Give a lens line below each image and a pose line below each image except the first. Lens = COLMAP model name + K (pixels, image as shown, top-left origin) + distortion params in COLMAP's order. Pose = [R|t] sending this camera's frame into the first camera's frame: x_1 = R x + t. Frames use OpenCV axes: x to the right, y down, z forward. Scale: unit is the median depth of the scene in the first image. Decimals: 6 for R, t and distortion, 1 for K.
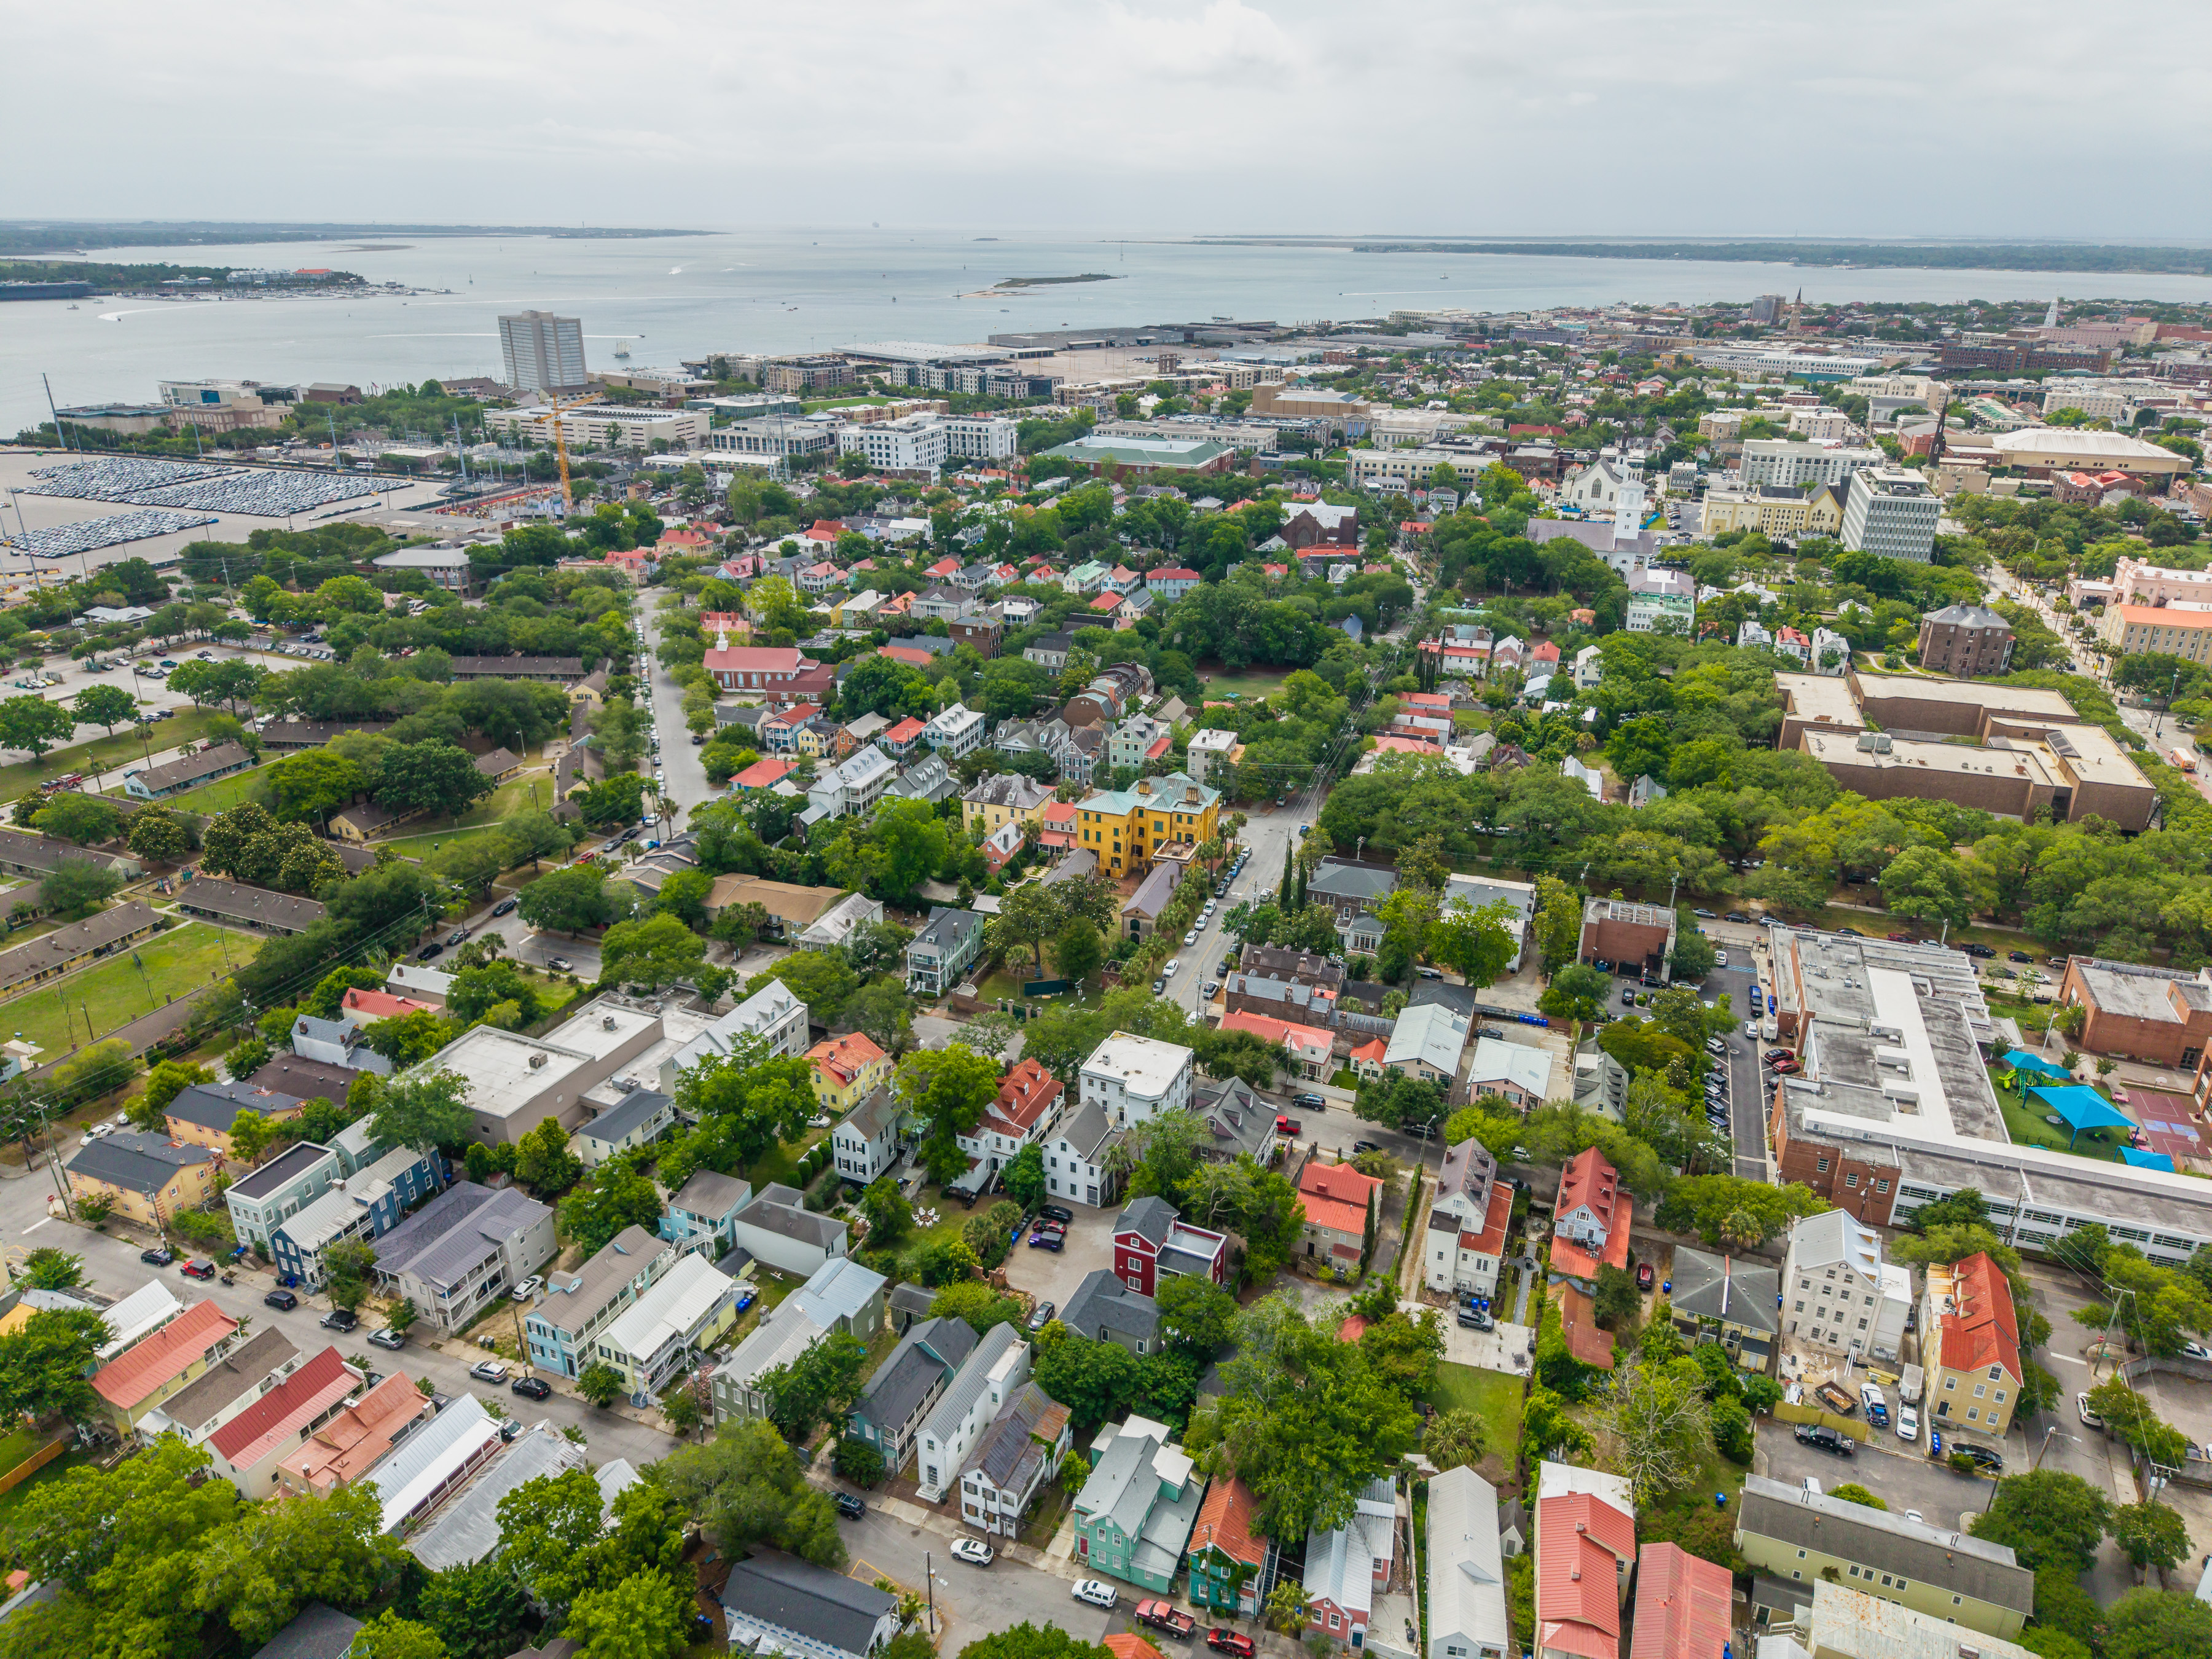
lens RADIAL K [[1472.2, 0, 1109.0], [0, 1472.2, 833.6], [0, 0, 1]] dist [0.065215, -0.097411]
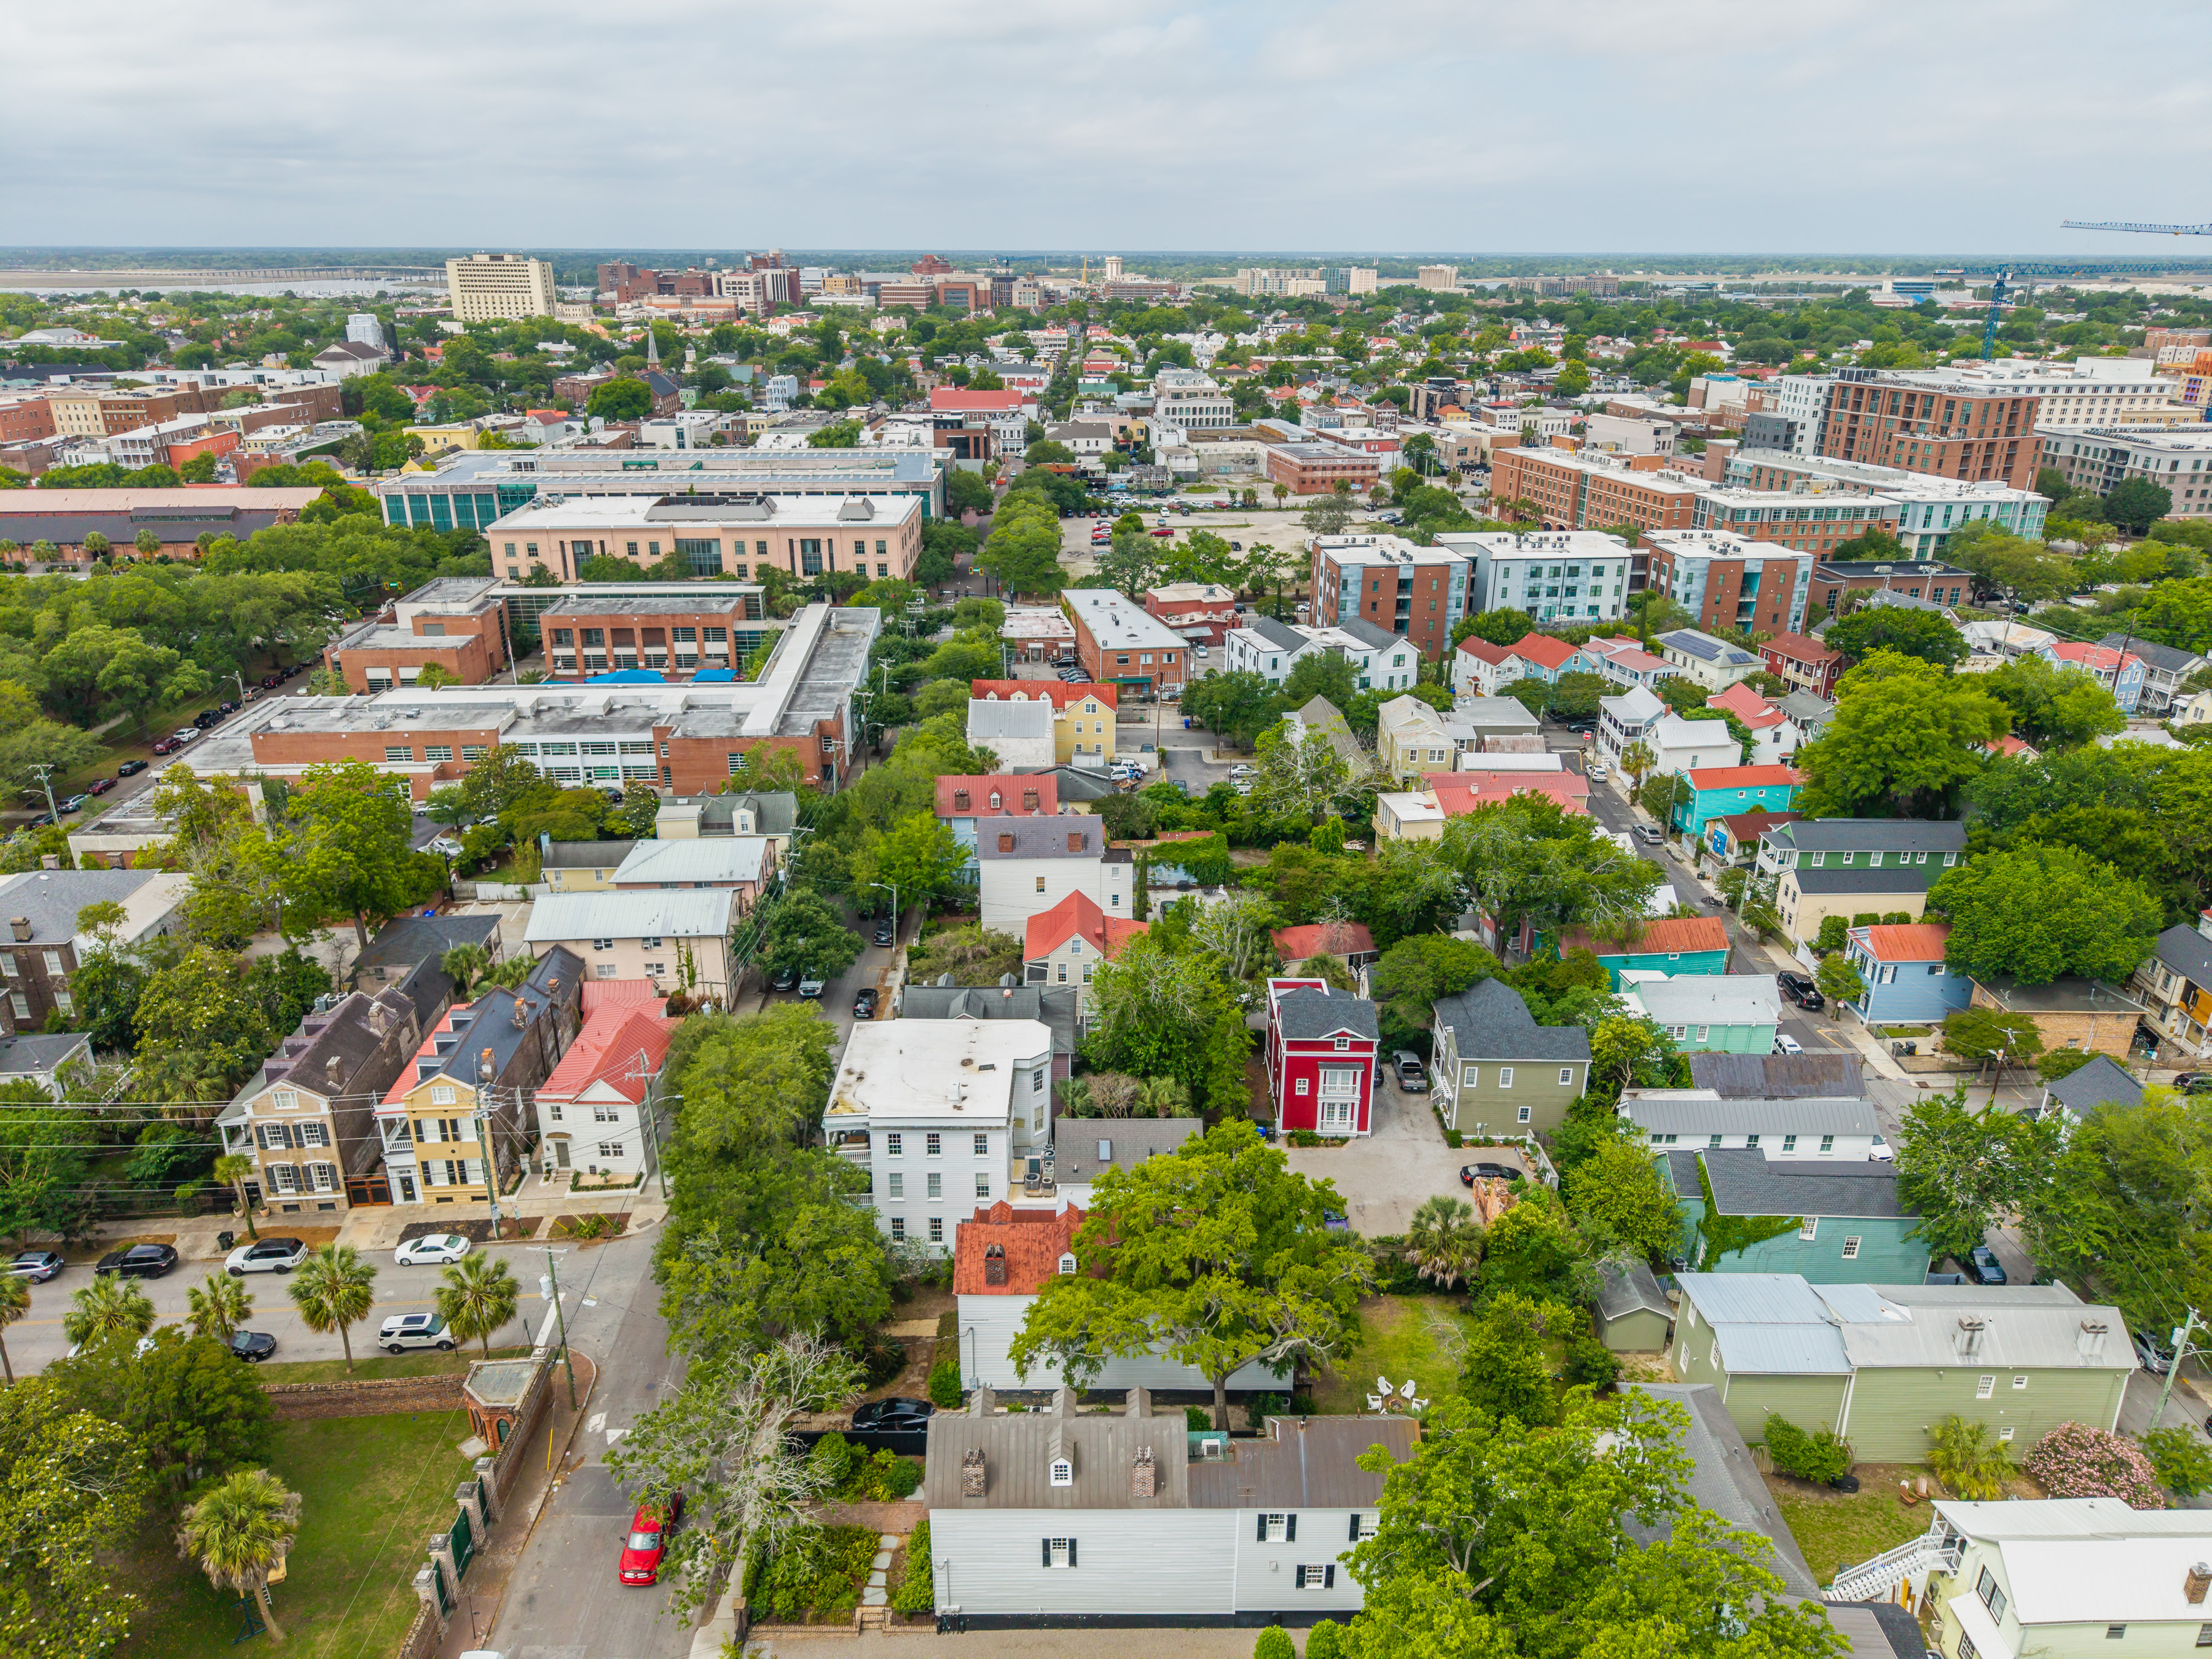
lens RADIAL K [[1482.1, 0, 1107.8], [0, 1482.1, 834.0], [0, 0, 1]] dist [0.021593, -0.023803]
pose [[-0.402762, -0.345407, 0.847630, -0.346172], [0.346237, 0.799756, 0.490418, -0.109478], [-0.847291, 0.491002, -0.202519, 0.908682]]
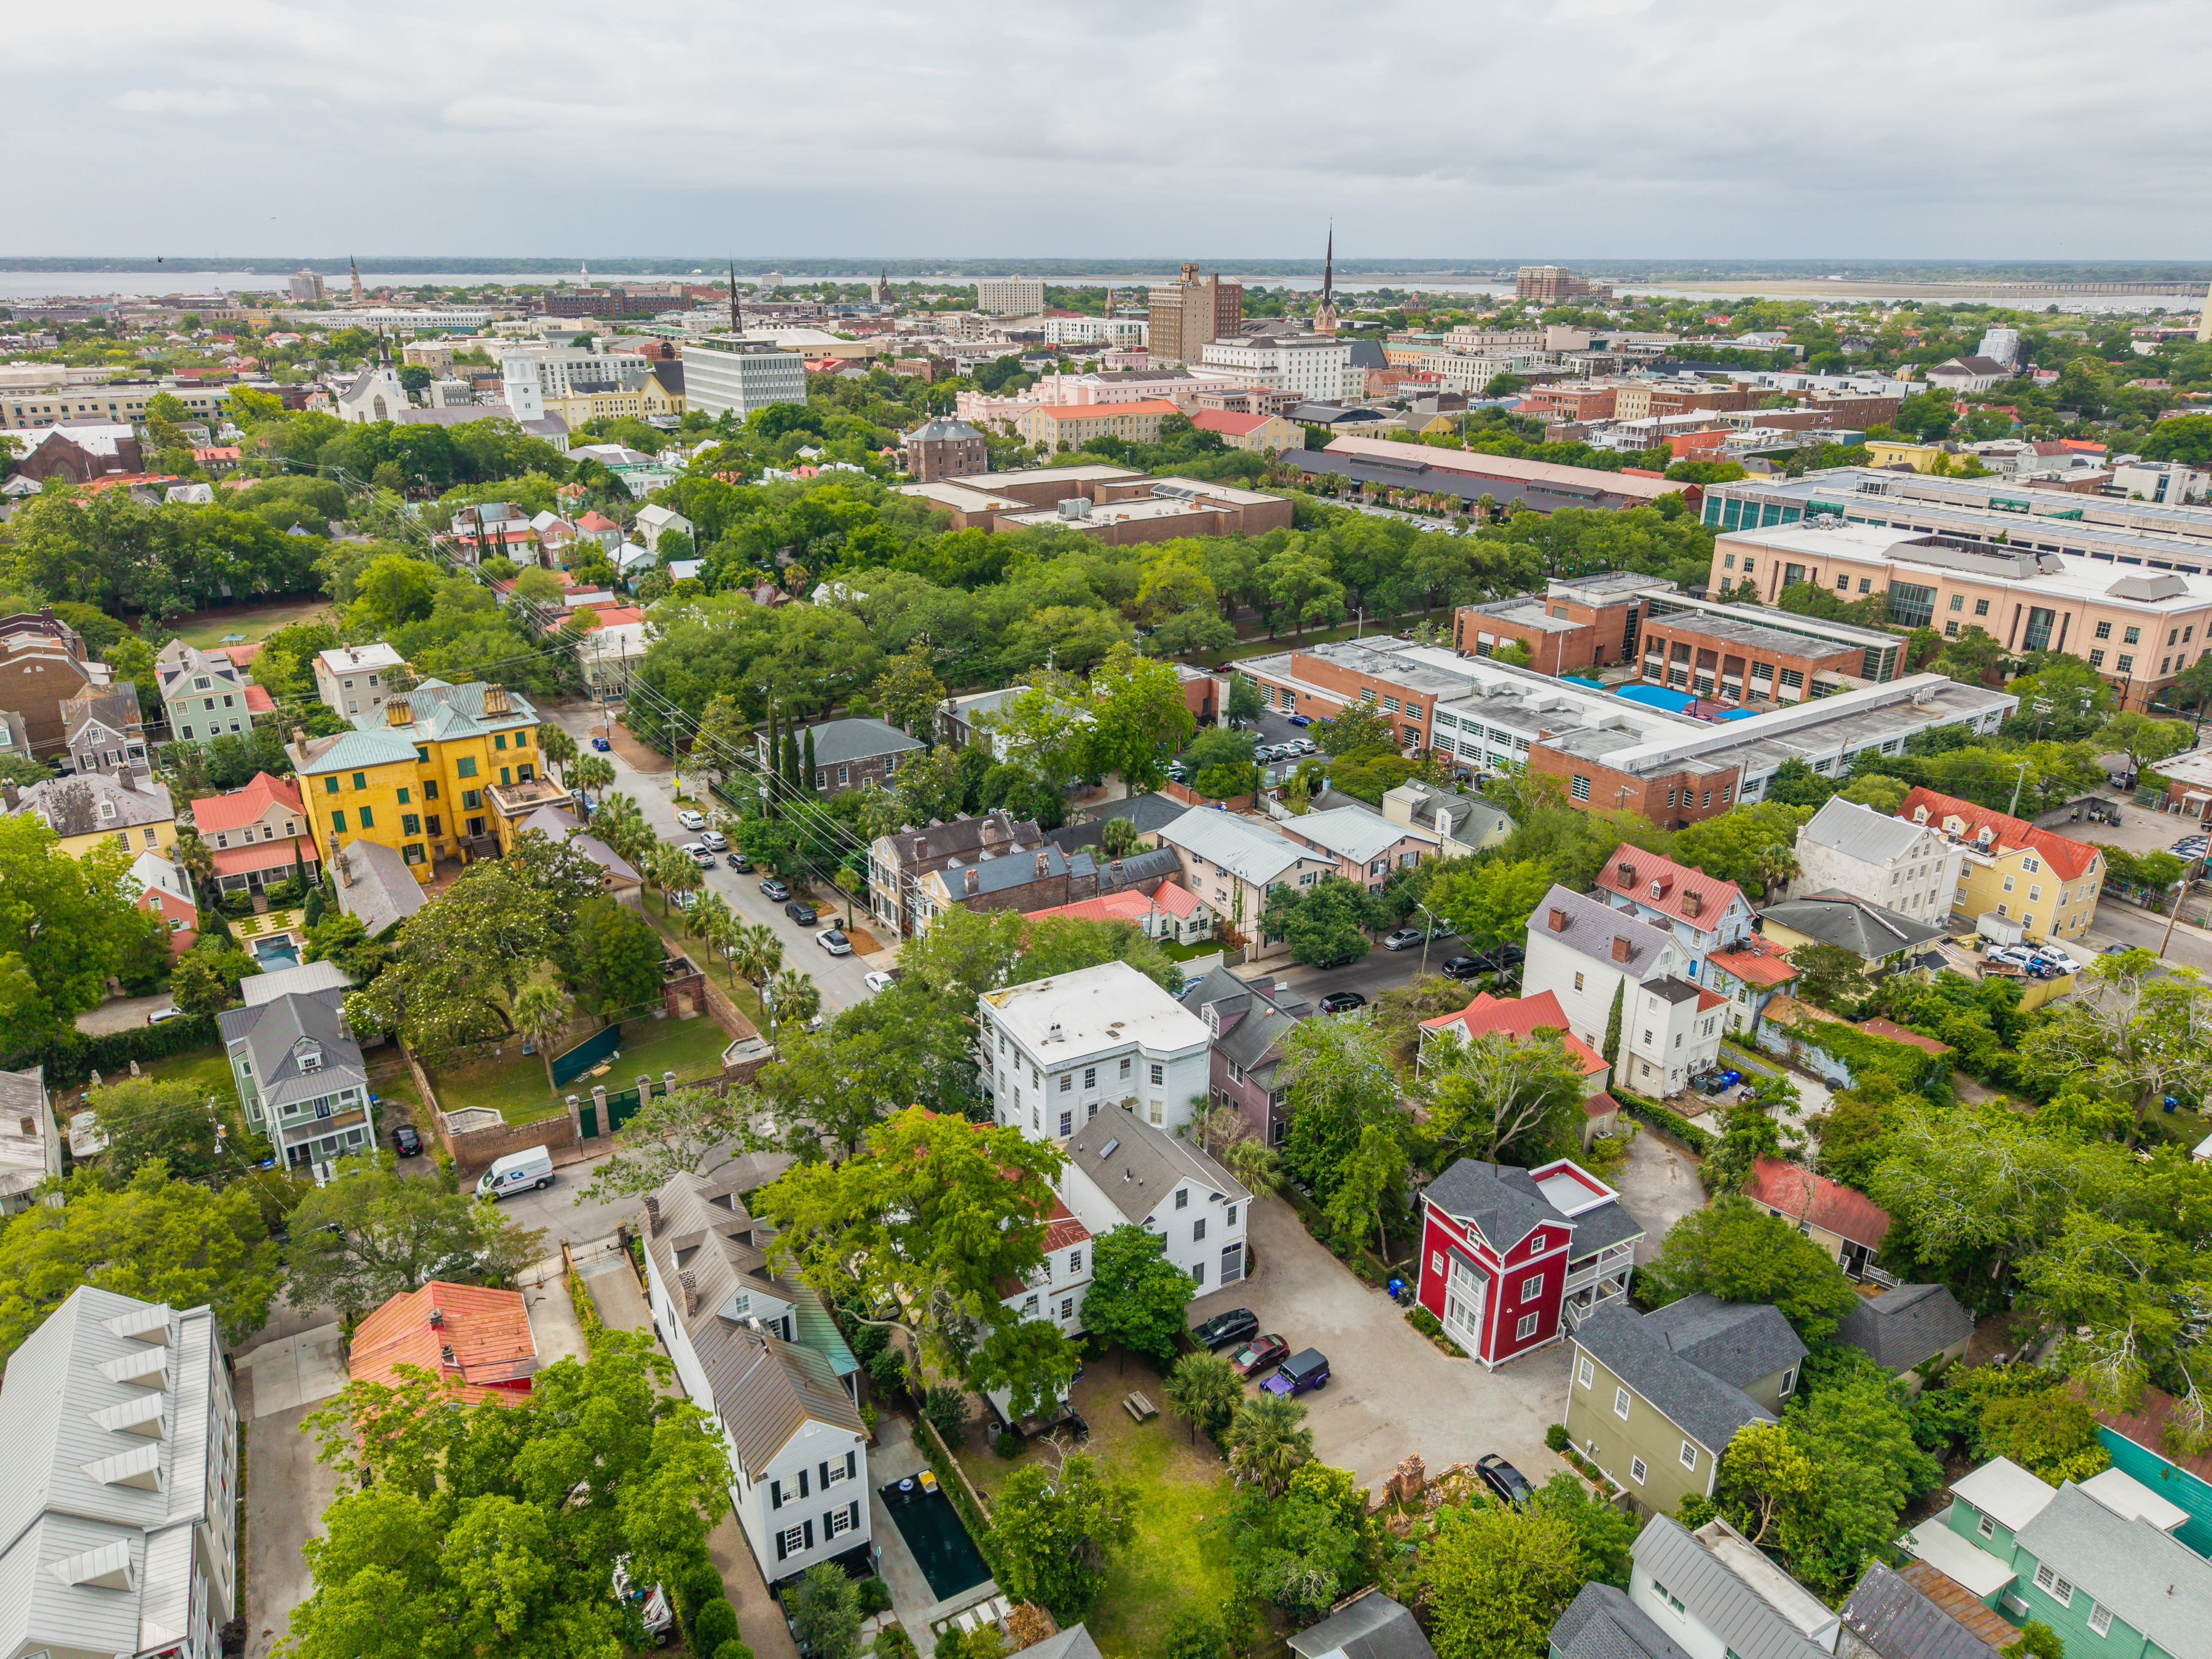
lens RADIAL K [[1482.1, 0, 1107.8], [0, 1482.1, 834.0], [0, 0, 1]] dist [0.021593, -0.023803]
pose [[0.603837, -0.296368, 0.739964, -0.306898], [0.308745, 0.942807, 0.125664, 0.028965], [-0.734886, 0.152579, 0.660804, 0.577851]]
